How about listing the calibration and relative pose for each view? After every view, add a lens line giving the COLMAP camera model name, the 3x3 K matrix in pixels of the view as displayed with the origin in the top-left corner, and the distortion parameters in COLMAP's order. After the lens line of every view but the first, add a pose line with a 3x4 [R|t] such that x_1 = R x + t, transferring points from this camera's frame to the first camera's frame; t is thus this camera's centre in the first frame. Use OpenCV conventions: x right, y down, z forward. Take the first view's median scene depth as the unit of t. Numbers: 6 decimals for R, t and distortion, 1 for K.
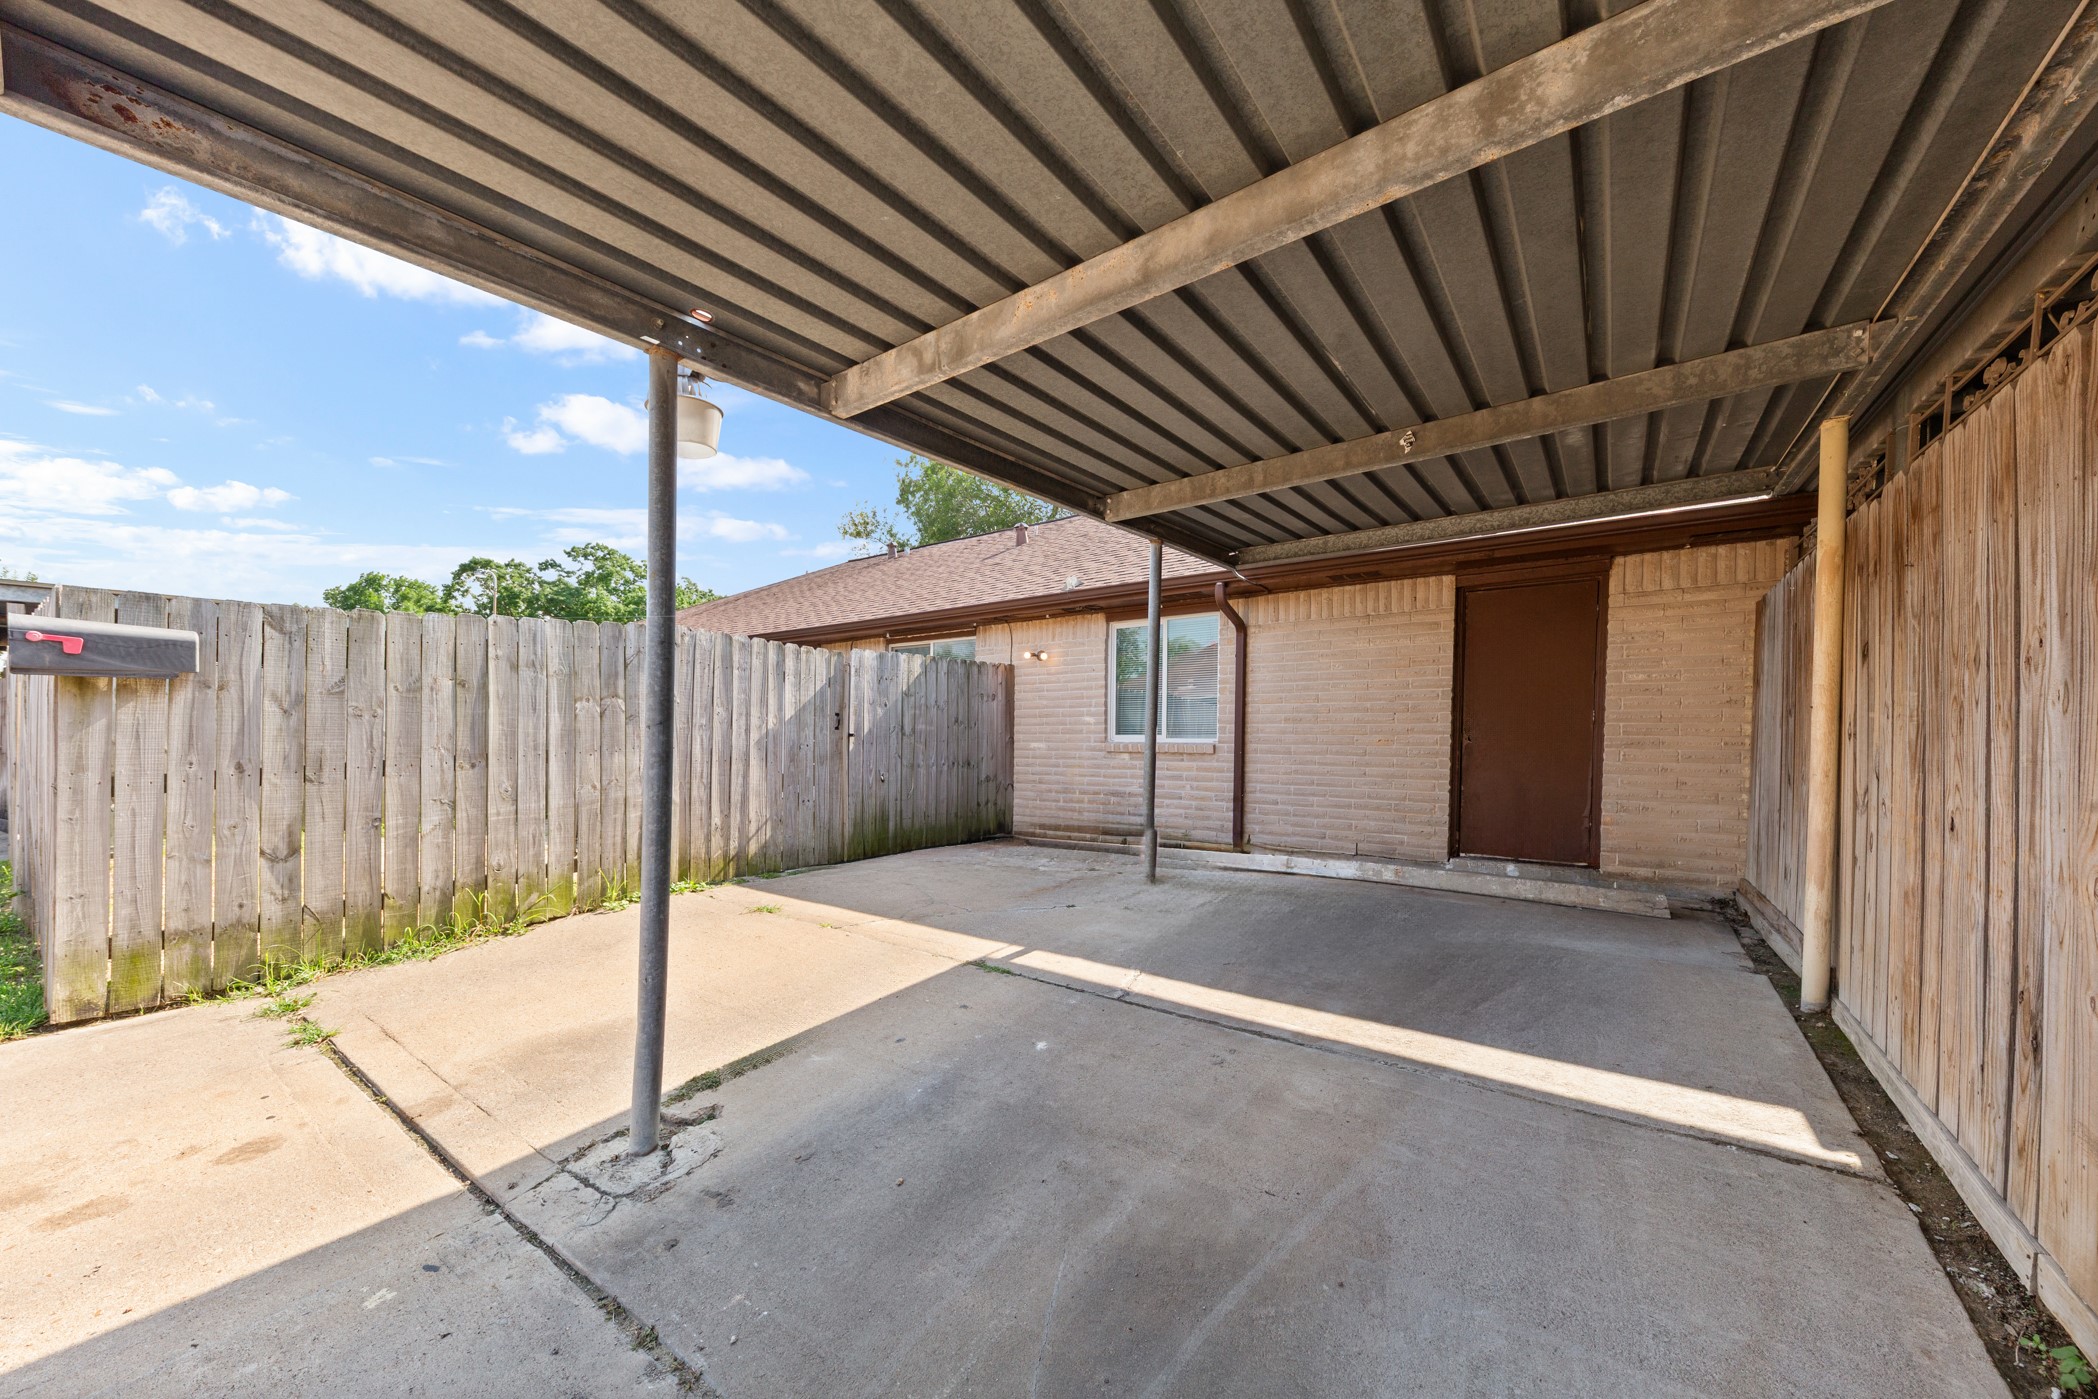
lens RADIAL K [[727.6, 0, 1053.4], [0, 727.6, 698.8], [0, 0, 1]] dist [0.001678, -0.000414]
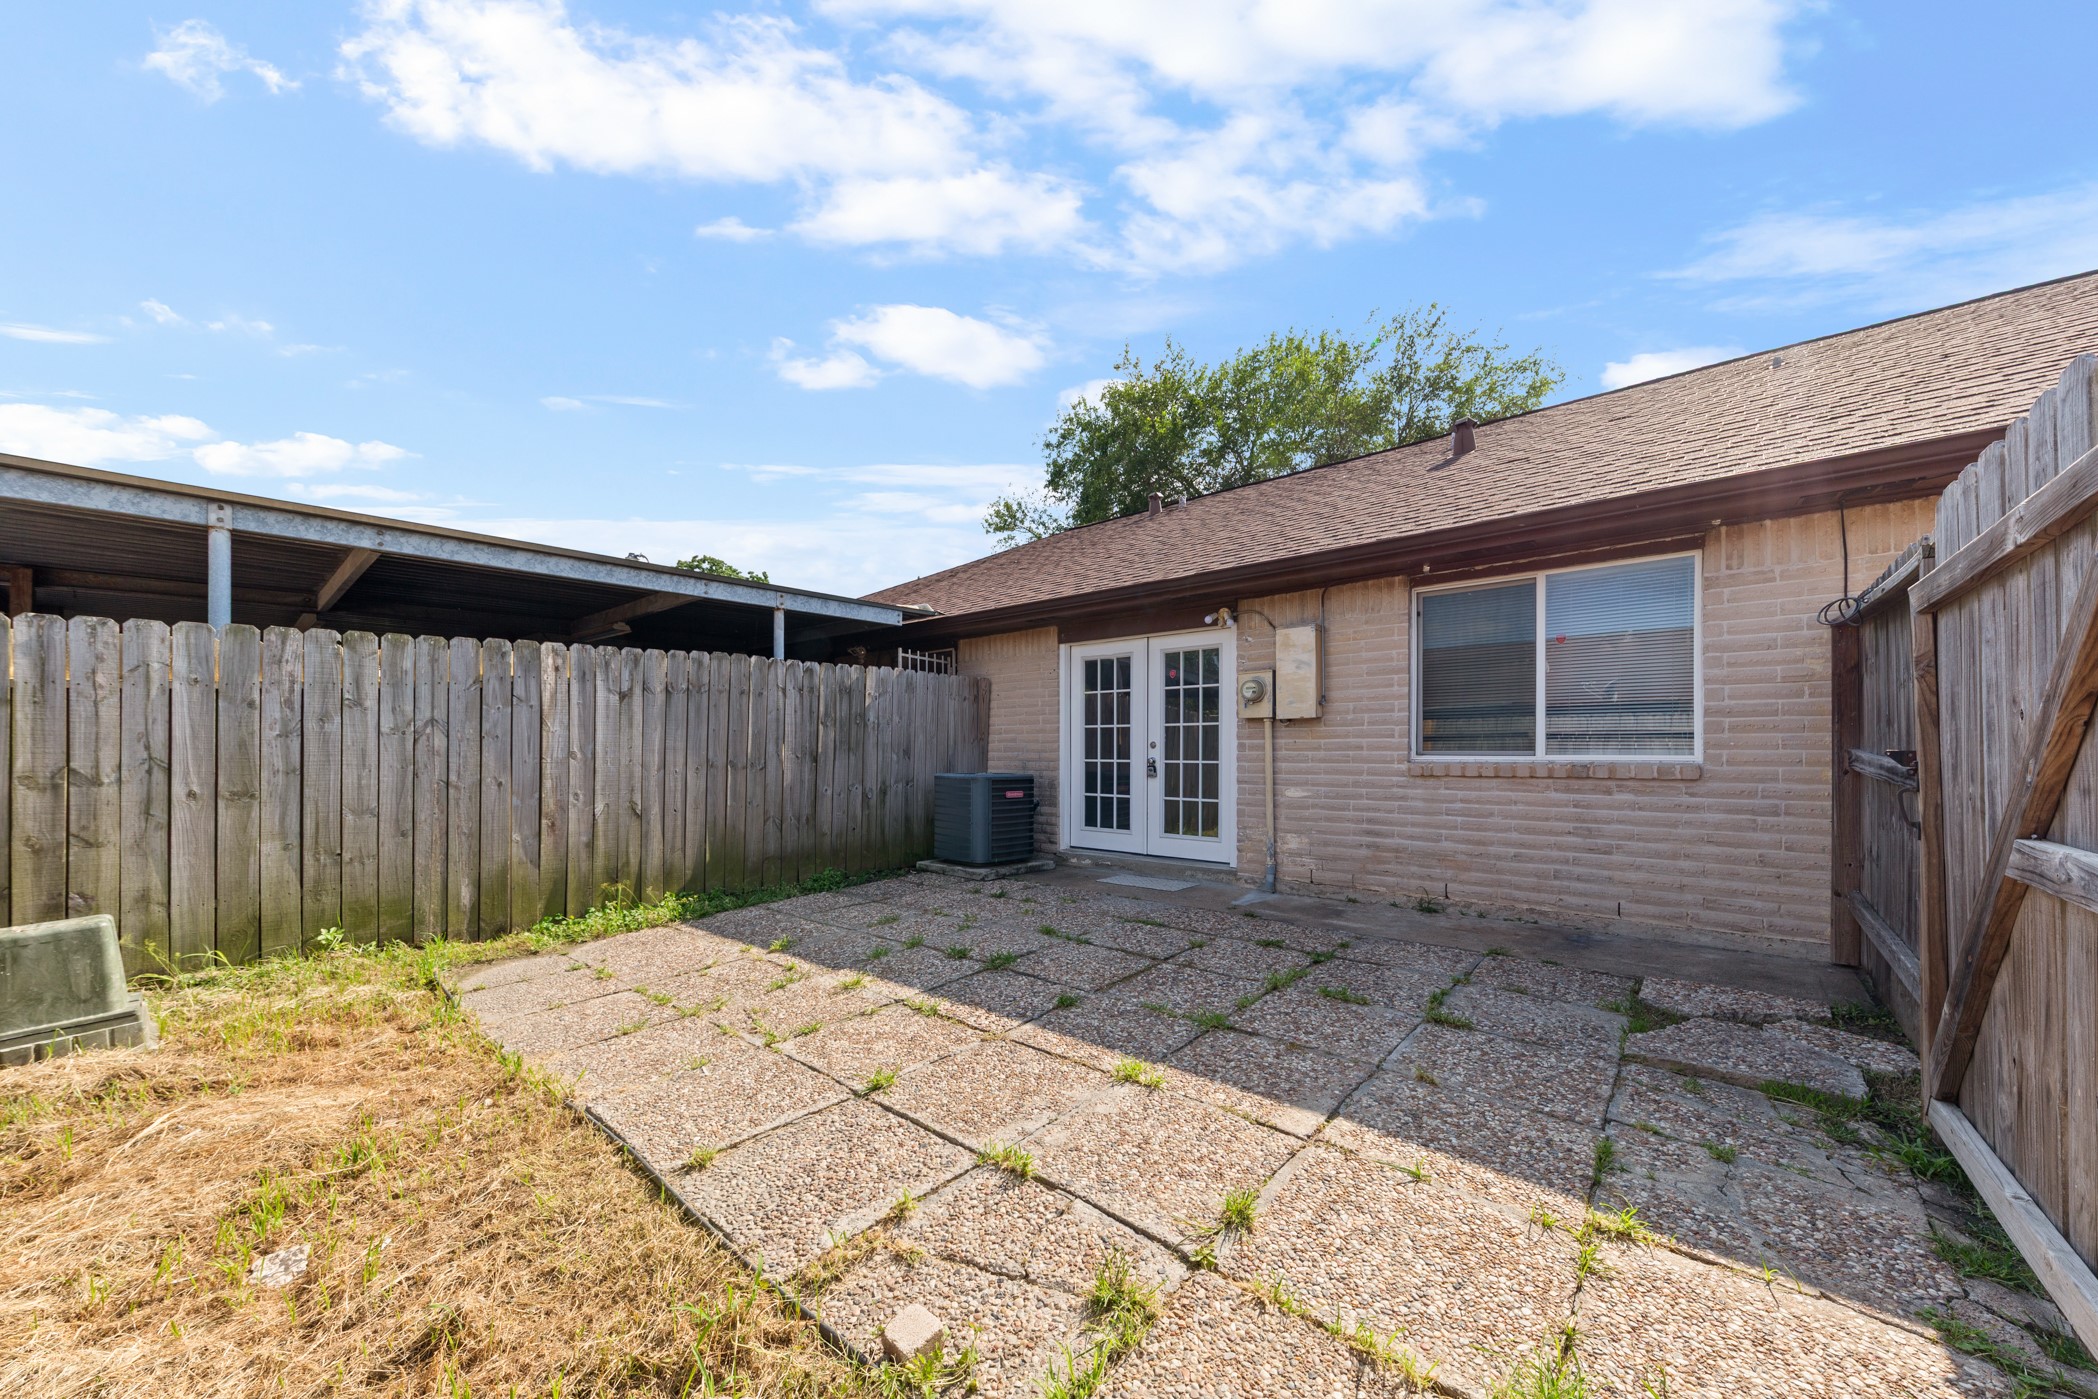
lens RADIAL K [[727.6, 0, 1053.4], [0, 727.6, 698.8], [0, 0, 1]] dist [0.001678, -0.000414]
pose [[0.995948, -0.019923, 0.087699, -0.482223], [0.019883, 0.999801, 0.001329, -0.024581], [-0.087708, 0.000420, 0.996146, 0.230989]]
